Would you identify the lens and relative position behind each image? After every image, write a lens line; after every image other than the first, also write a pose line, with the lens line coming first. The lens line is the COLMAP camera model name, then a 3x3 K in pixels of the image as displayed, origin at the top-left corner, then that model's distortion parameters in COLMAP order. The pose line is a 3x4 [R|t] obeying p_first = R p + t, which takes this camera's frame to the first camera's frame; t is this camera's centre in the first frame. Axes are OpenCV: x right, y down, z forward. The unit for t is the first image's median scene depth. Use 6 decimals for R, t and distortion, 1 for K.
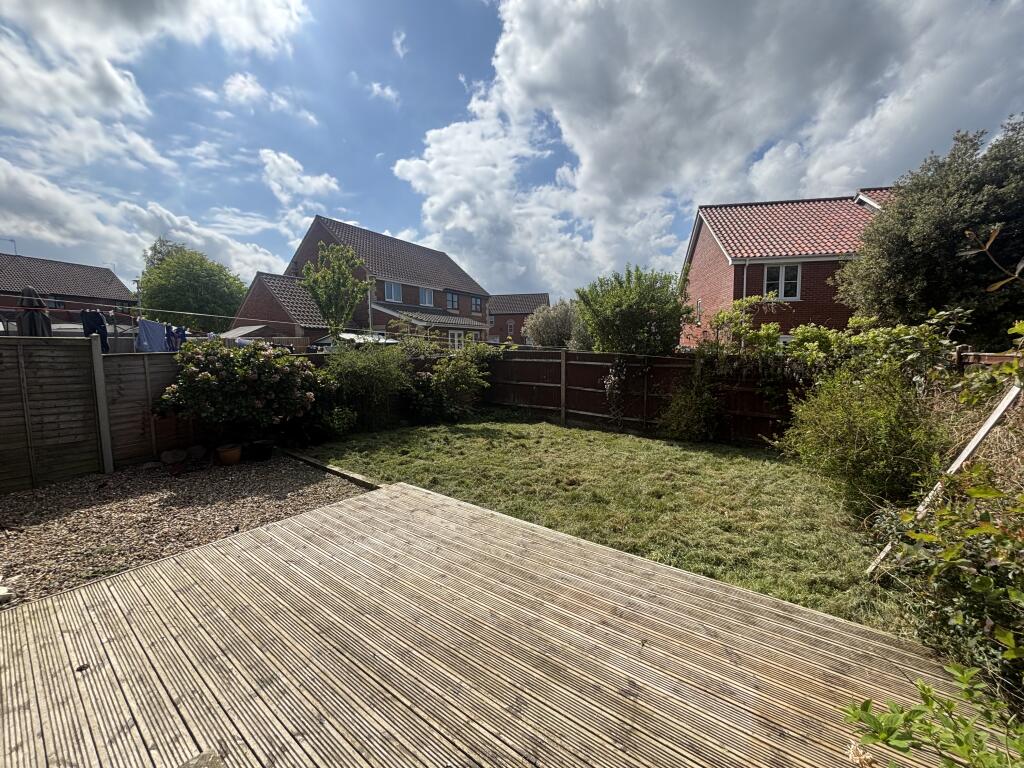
lens RADIAL K [[411.0, 0, 514.0], [0, 411.0, 379.3], [0, 0, 1]] dist [-0.003859, -0.000404]
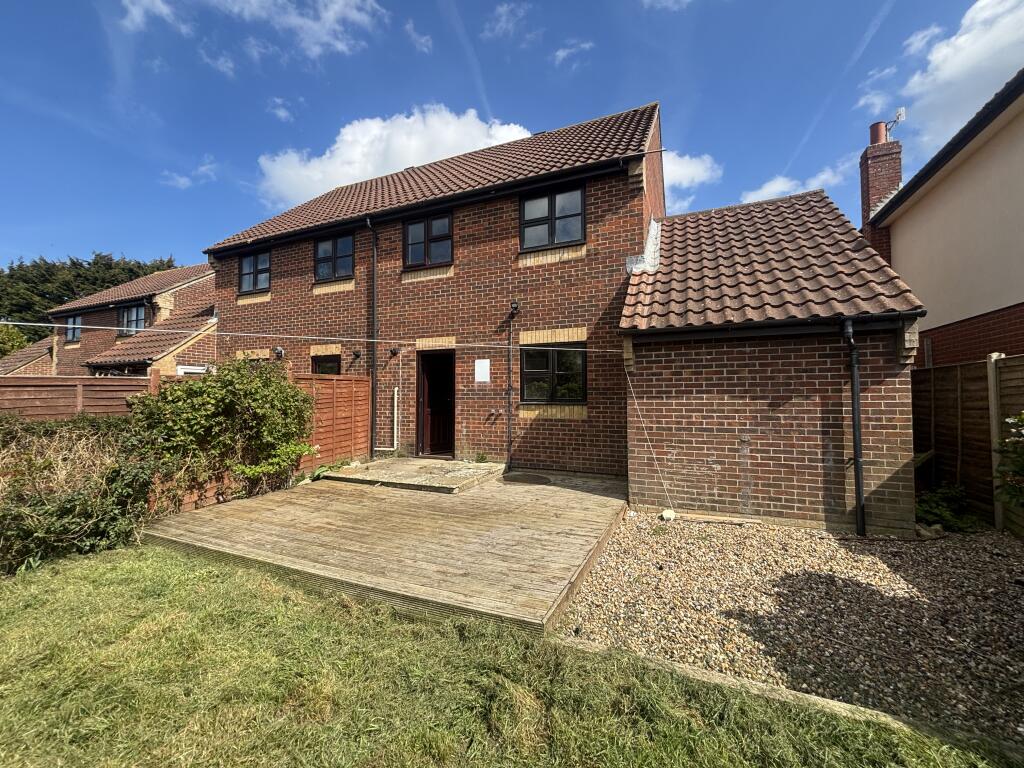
lens RADIAL K [[411.0, 0, 516.9], [0, 411.0, 384.4], [0, 0, 1]] dist [-0.003859, -0.000404]
pose [[-0.971370, 0.001508, -0.237566, -0.120073], [-0.009175, 0.998996, 0.043856, -0.058811], [0.237394, 0.044780, -0.970381, 1.383785]]
